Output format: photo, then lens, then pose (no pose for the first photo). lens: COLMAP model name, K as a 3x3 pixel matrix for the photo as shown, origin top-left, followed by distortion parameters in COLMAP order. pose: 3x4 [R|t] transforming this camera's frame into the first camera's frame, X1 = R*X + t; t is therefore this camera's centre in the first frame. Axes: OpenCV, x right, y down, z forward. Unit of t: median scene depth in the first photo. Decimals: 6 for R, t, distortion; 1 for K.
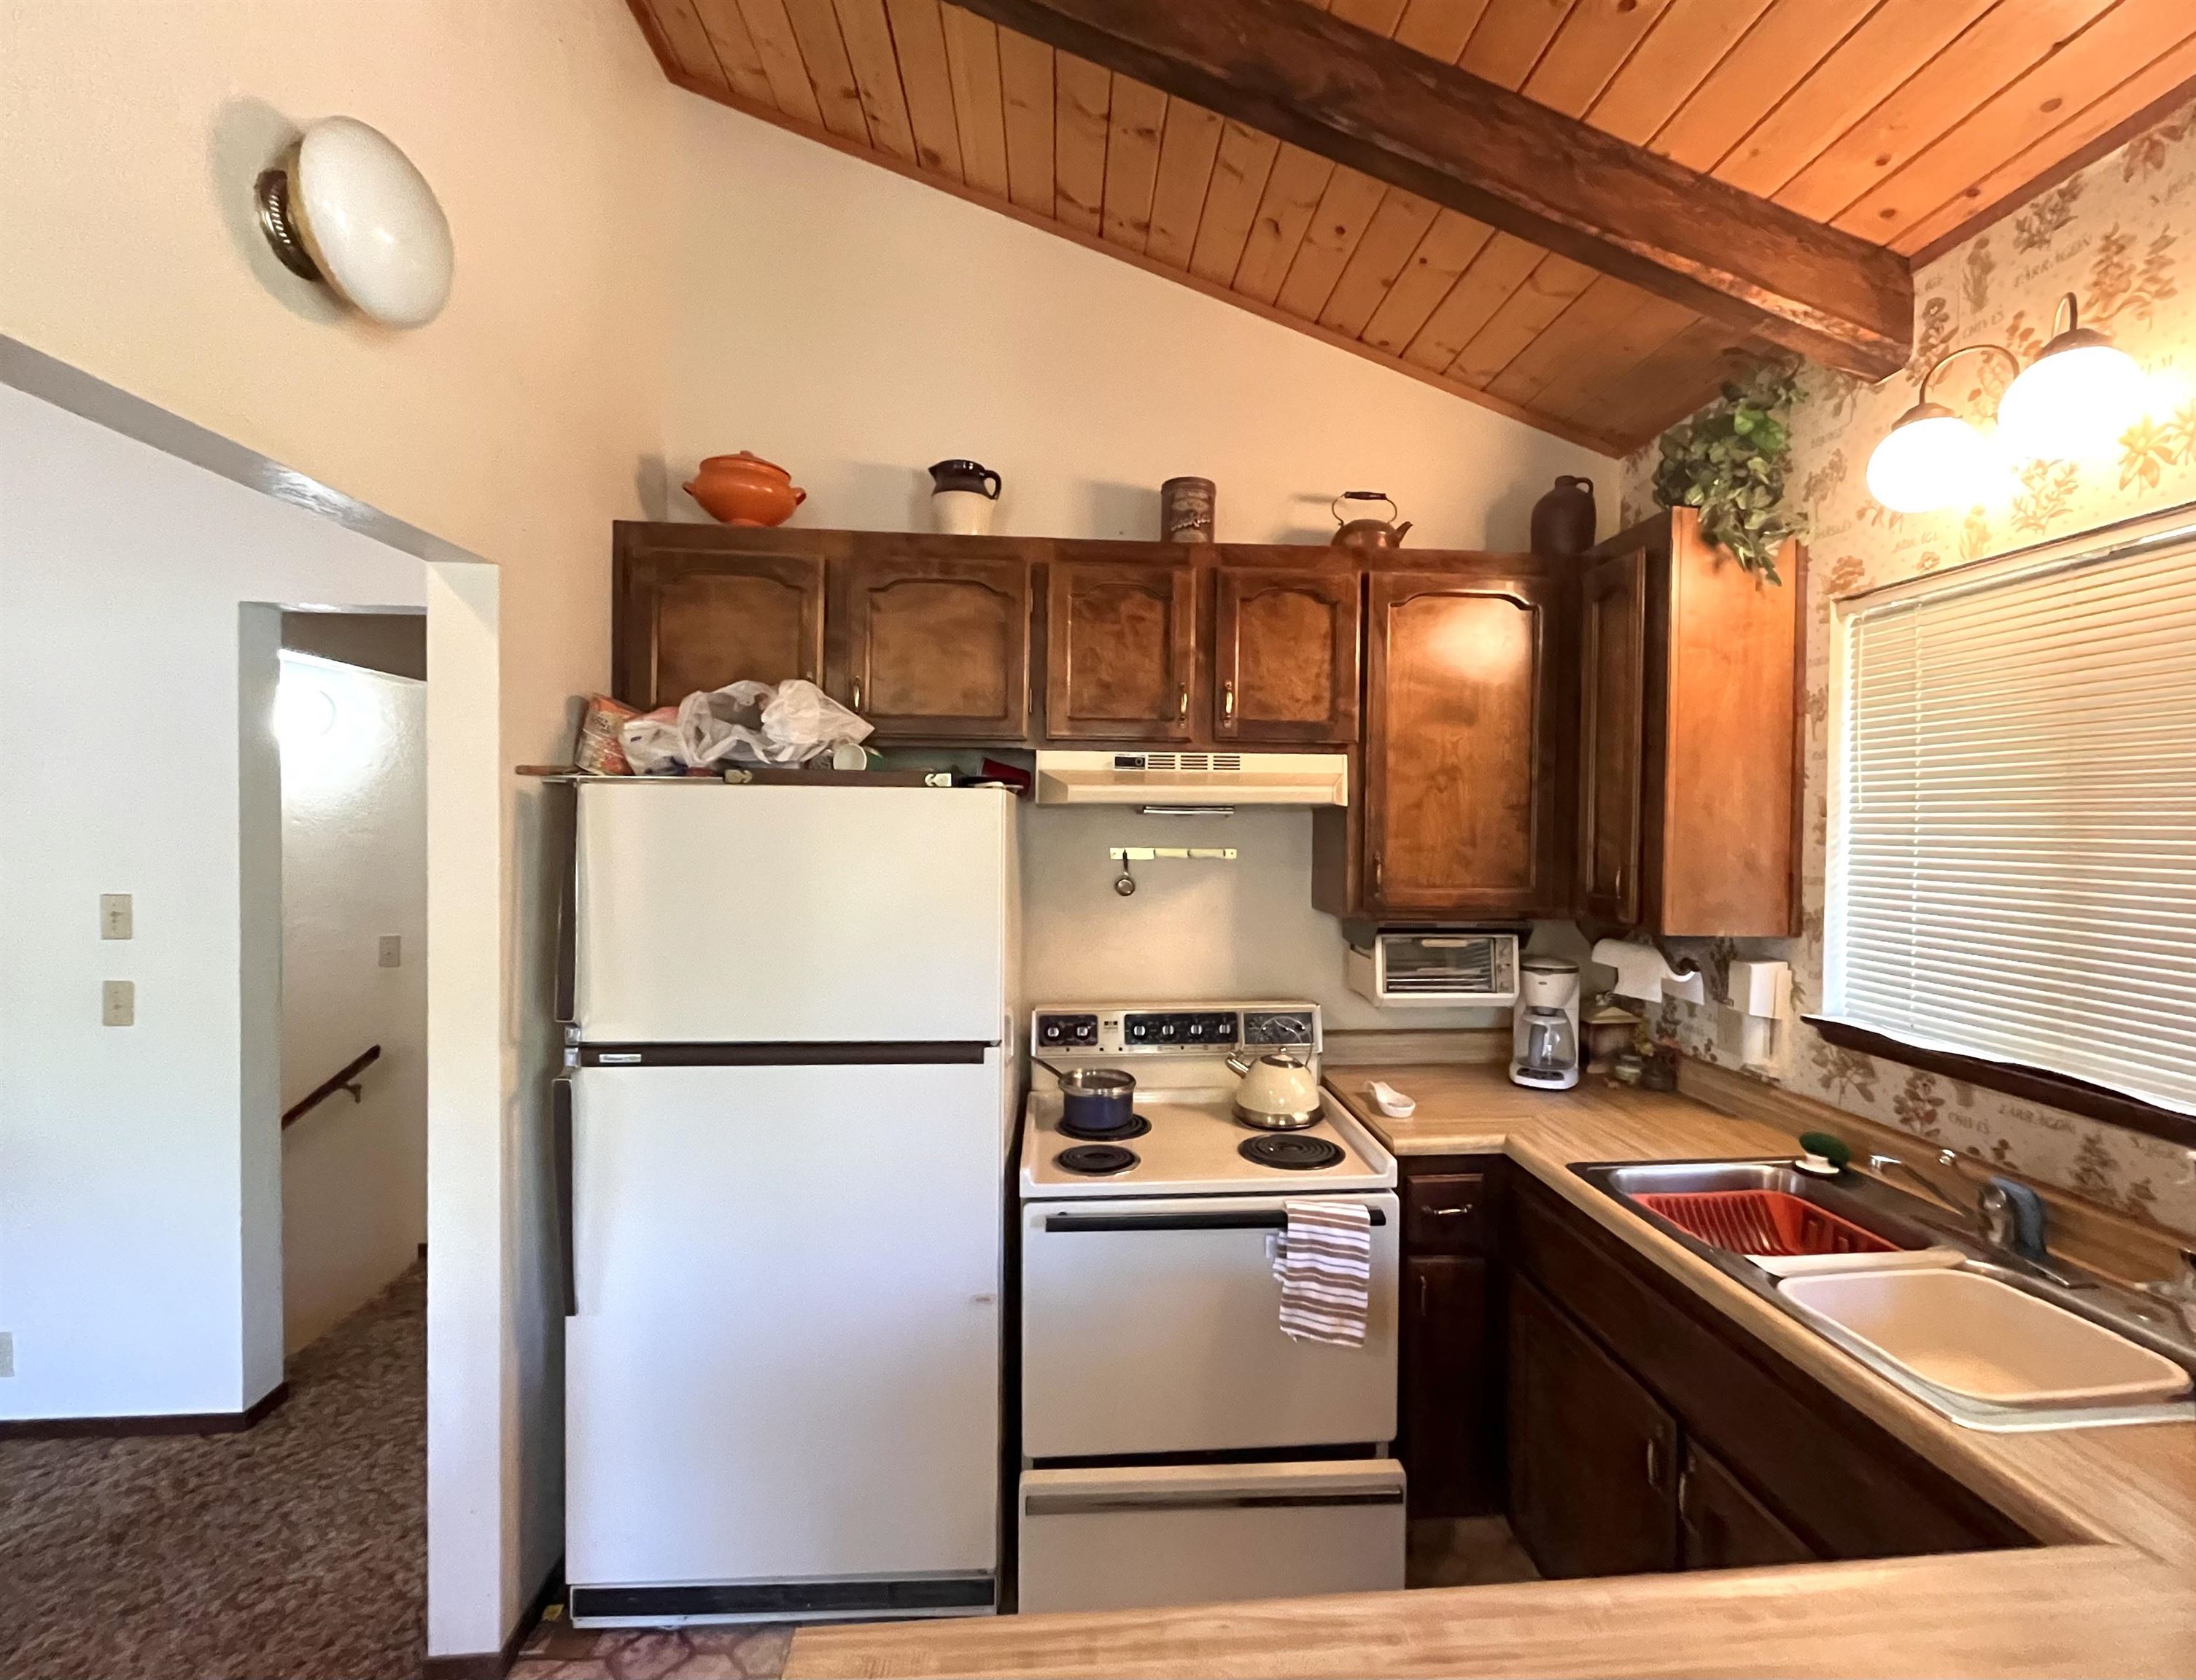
lens RADIAL K [[937.0, 0, 1118.5], [0, 937.0, 837.6], [0, 0, 1]] dist [-0.012735, -0.000246]
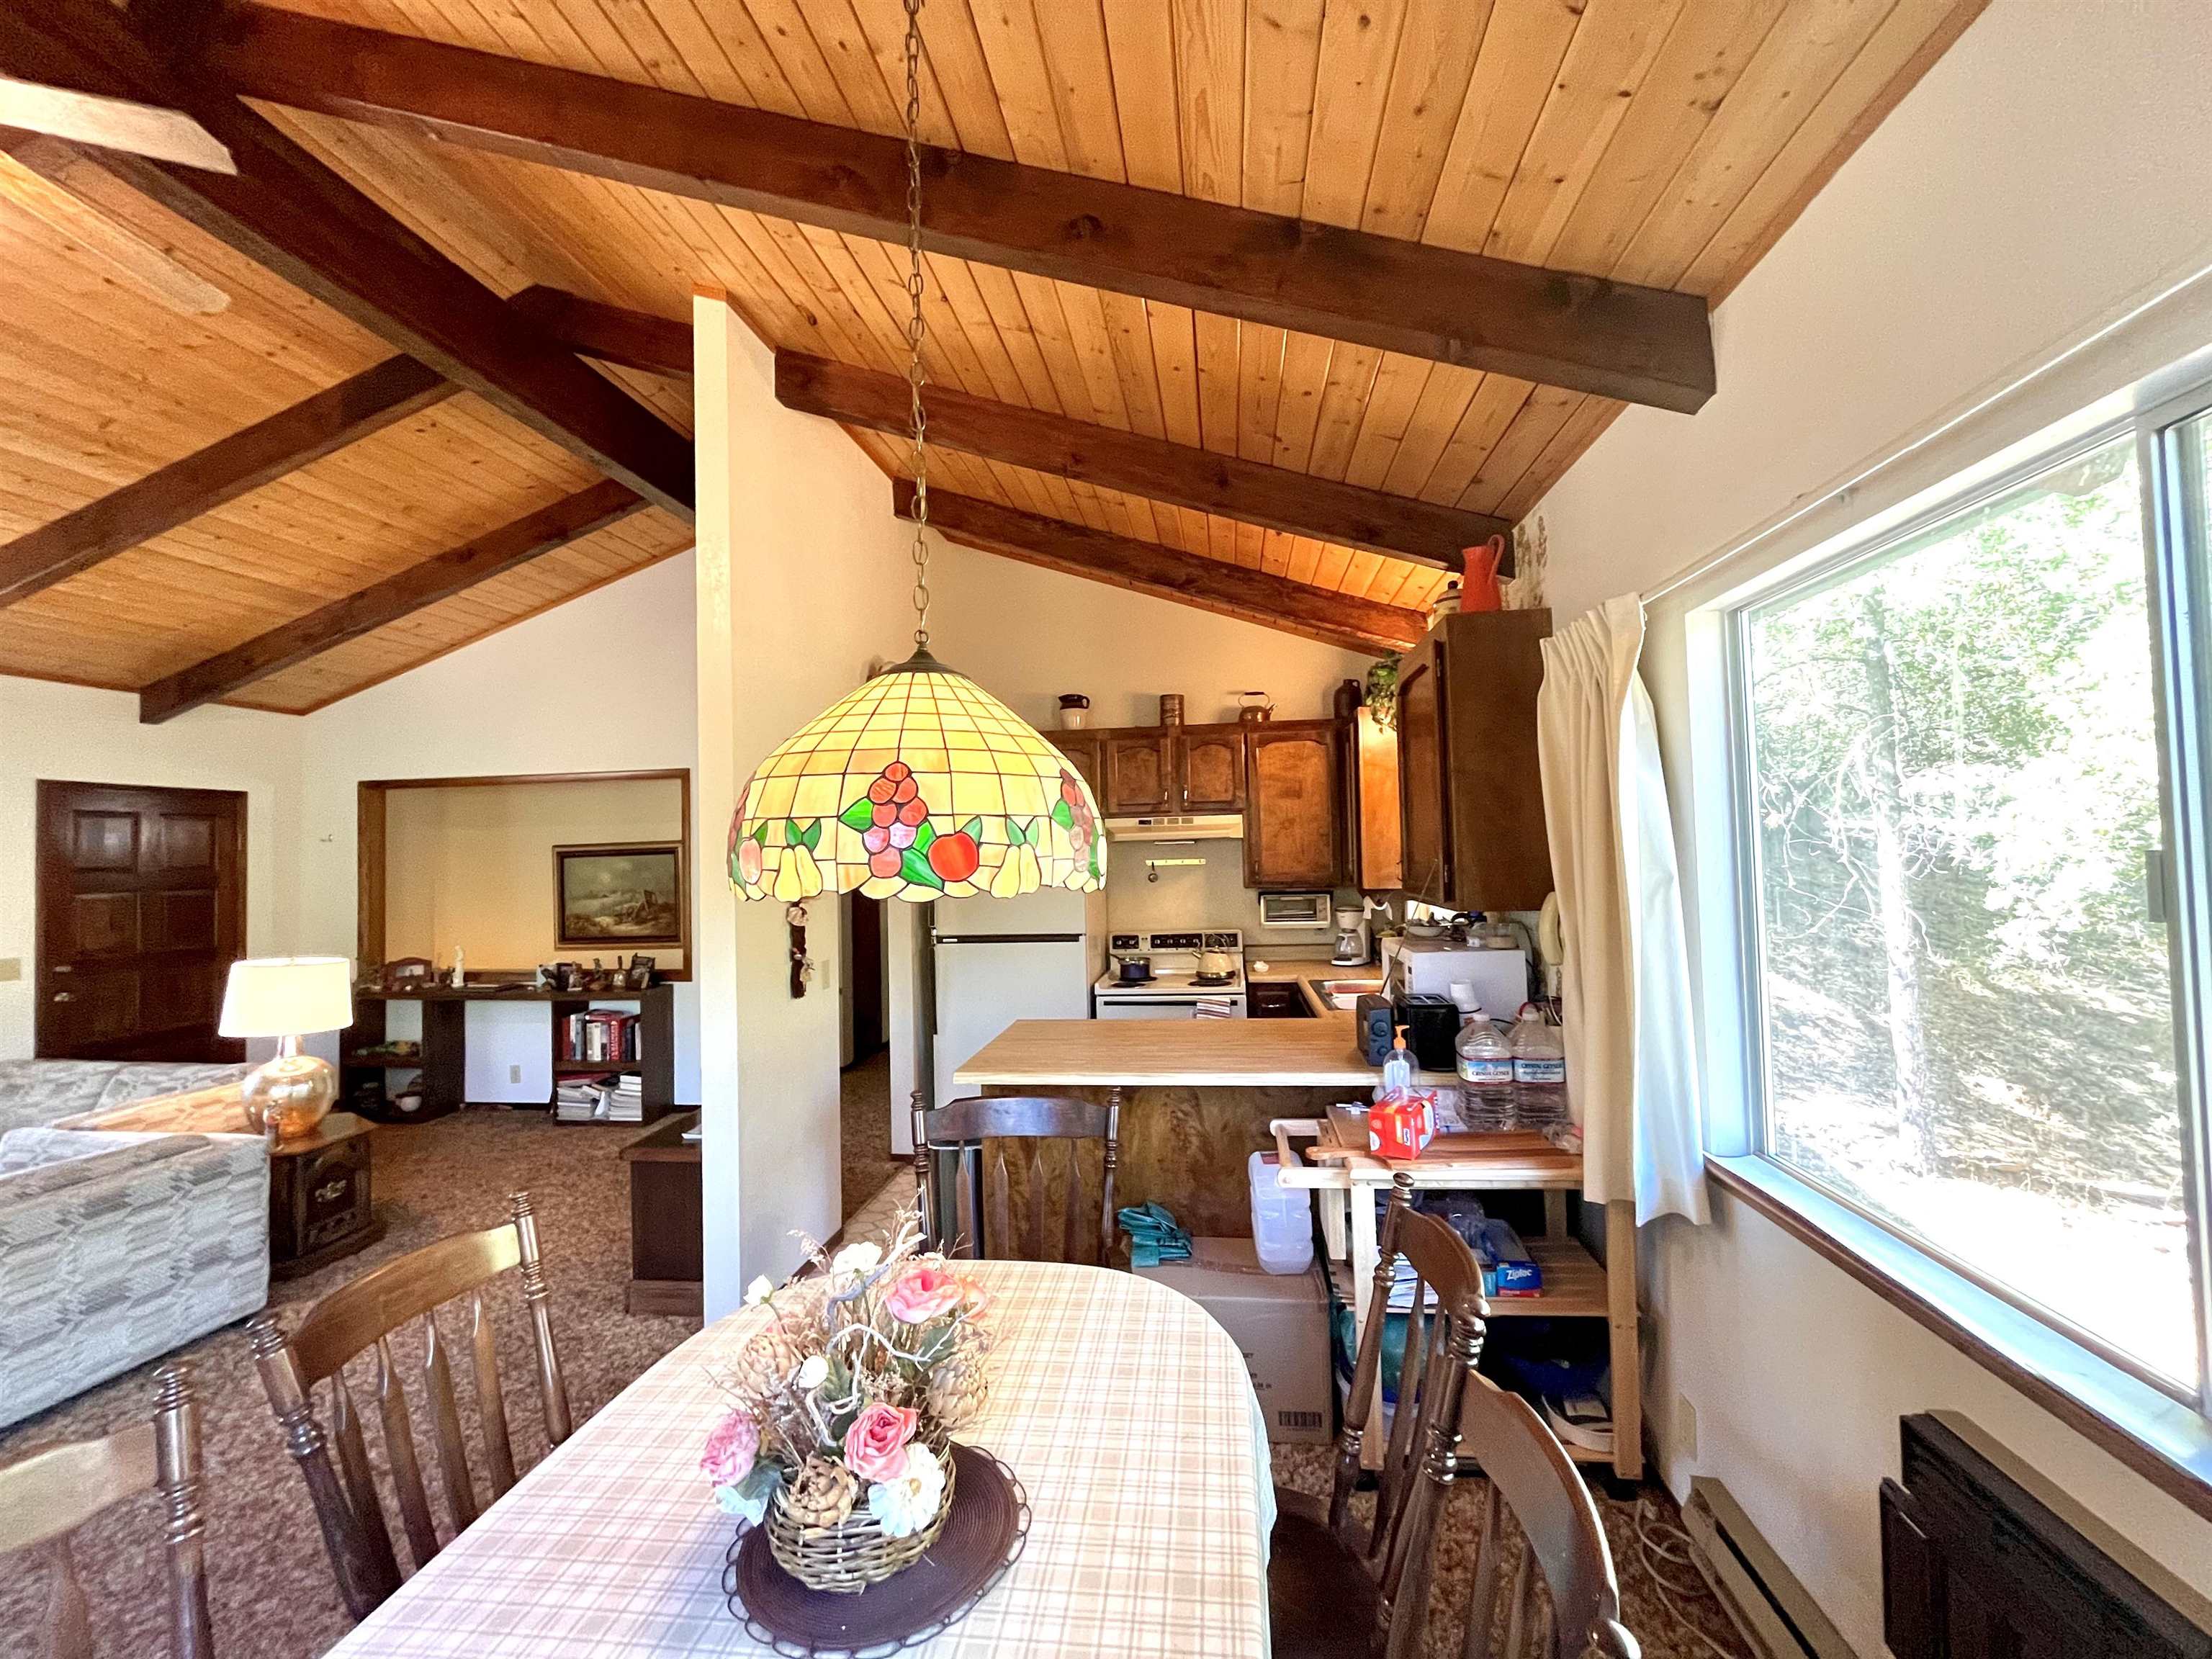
lens RADIAL K [[889.0, 0, 1109.5], [0, 889.0, 825.5], [0, 0, 1]] dist [-0.001878, -0.000442]
pose [[0.978993, -0.038873, -0.200154, 0.369857], [0.029616, 0.998358, -0.049038, 0.033012], [0.201732, 0.042080, 0.978536, -1.179577]]
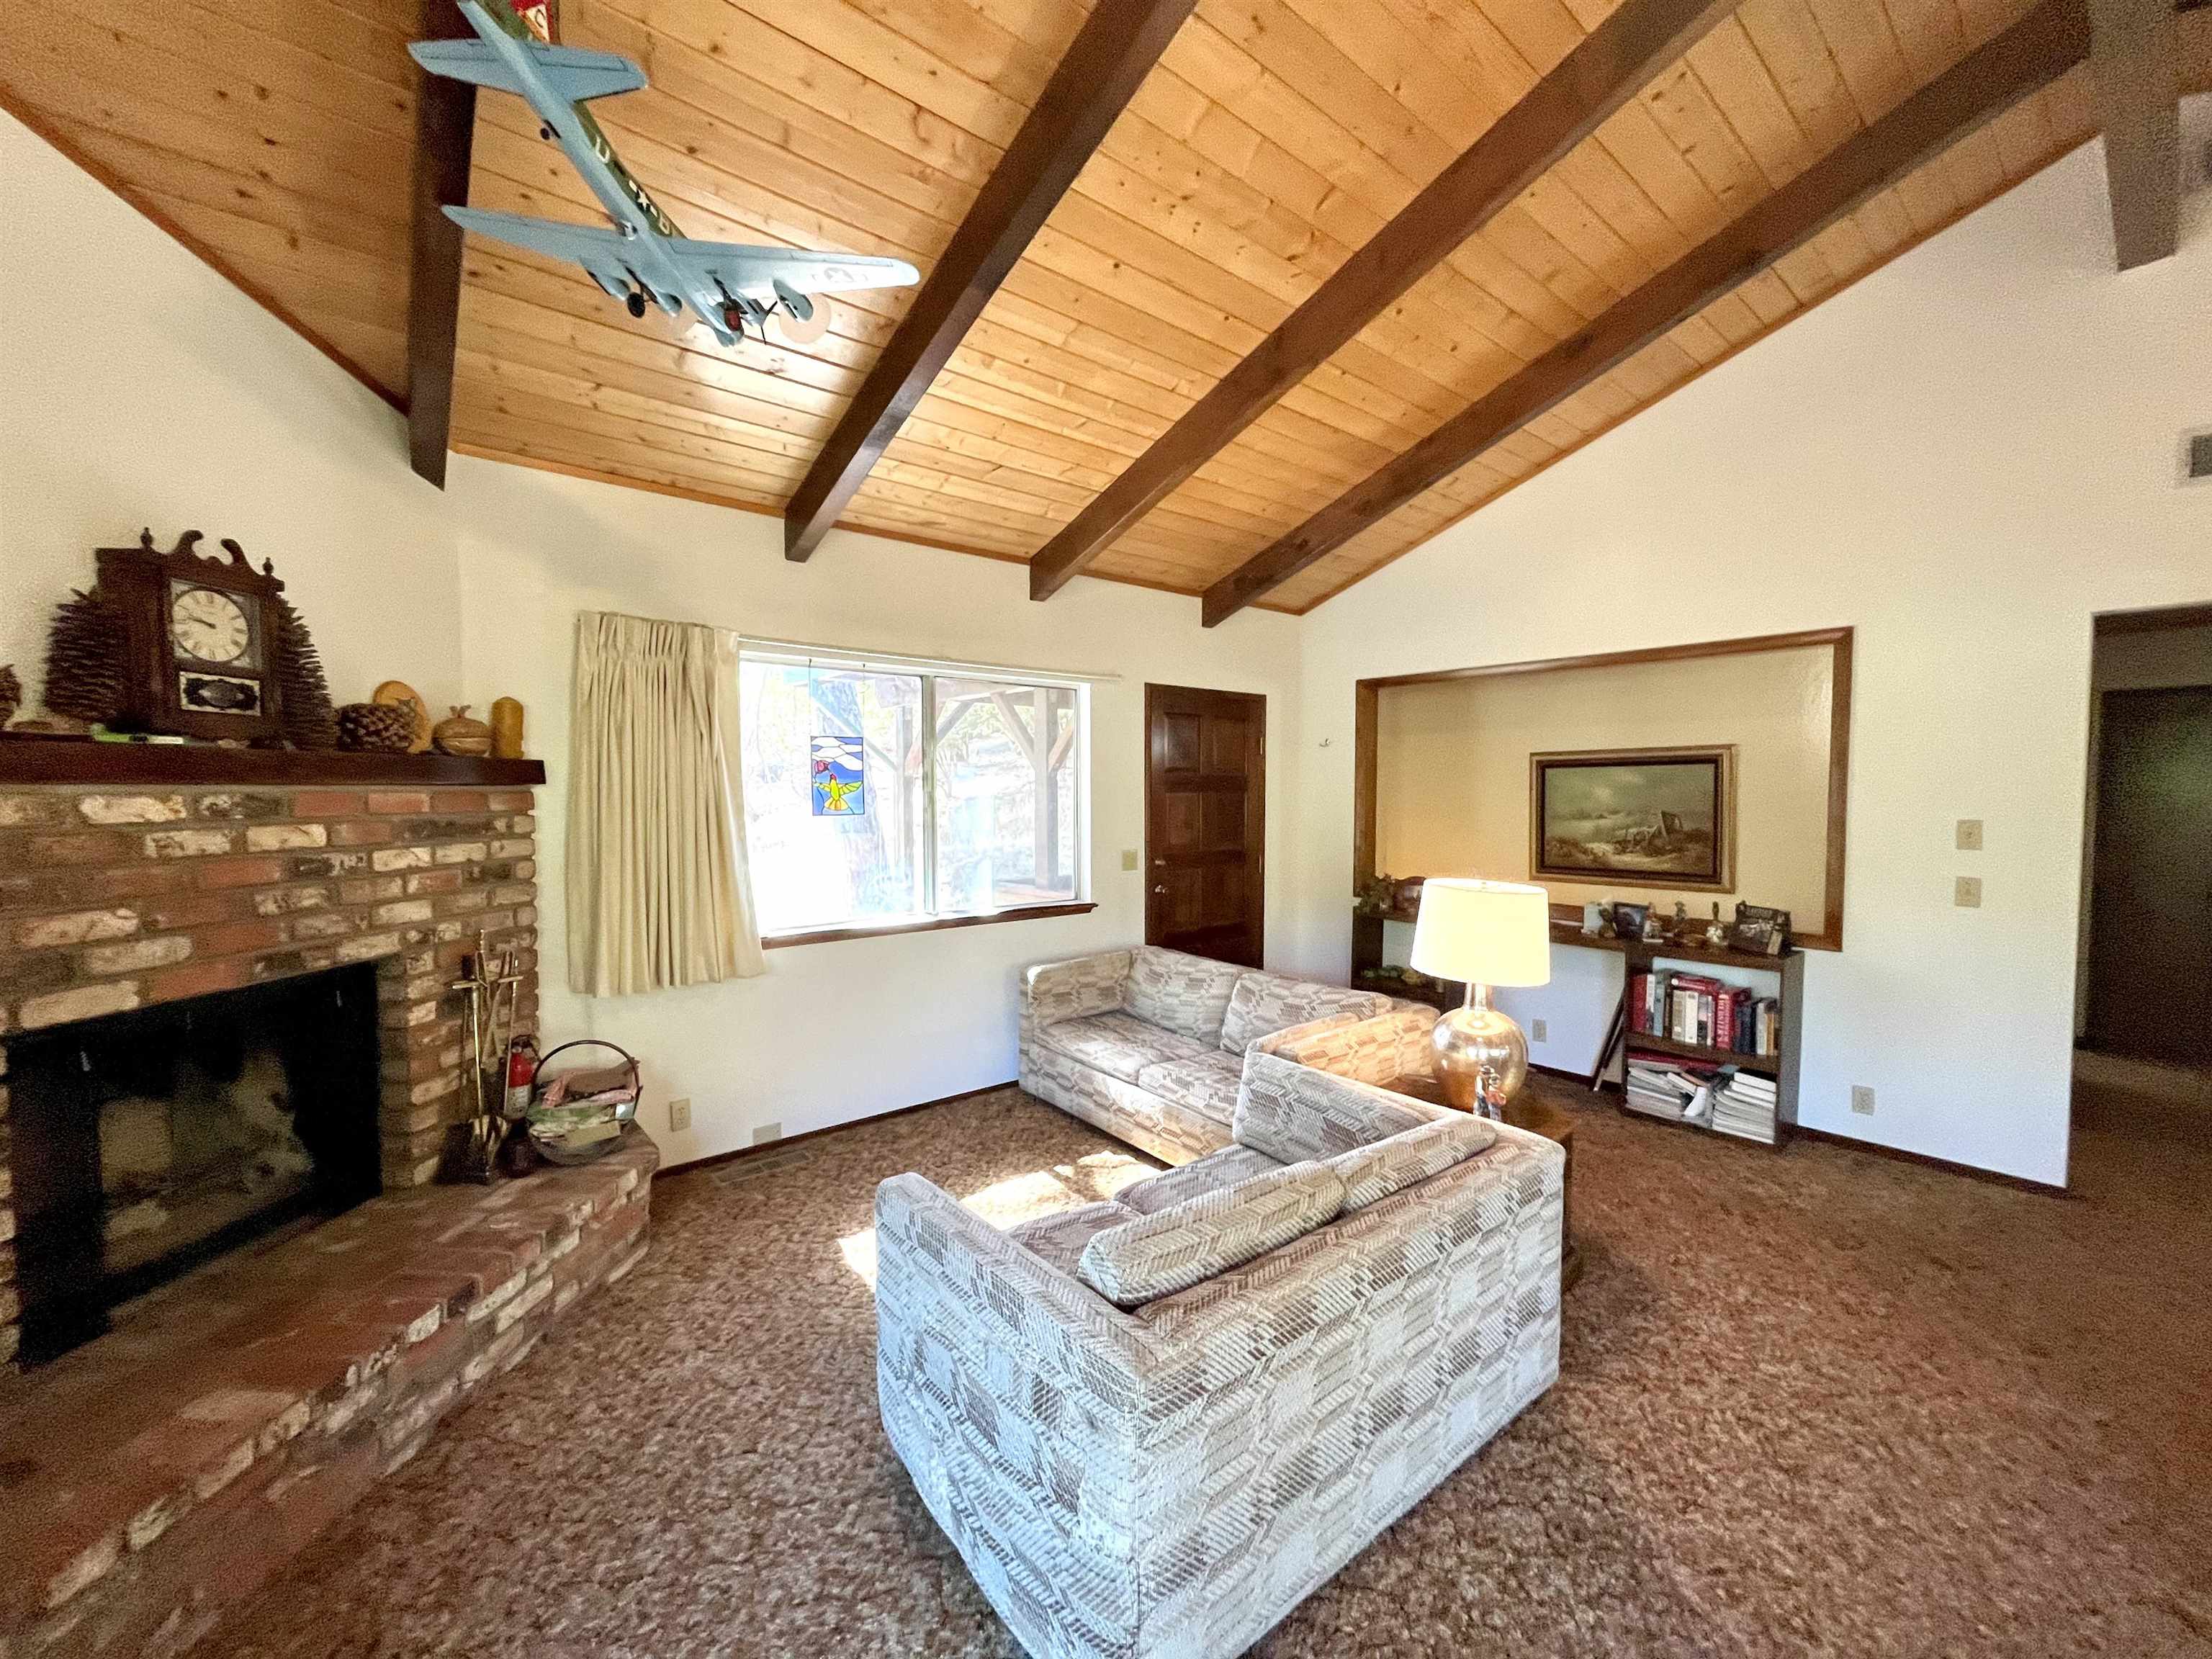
lens RADIAL K [[889.0, 0, 1114.3], [0, 889.0, 823.7], [0, 0, 1]] dist [-0.001878, -0.000442]
pose [[0.586692, 0.024462, -0.809441, -0.748292], [-0.008066, 0.999671, 0.024365, 0.044398], [0.809770, -0.007766, 0.586696, -1.021100]]
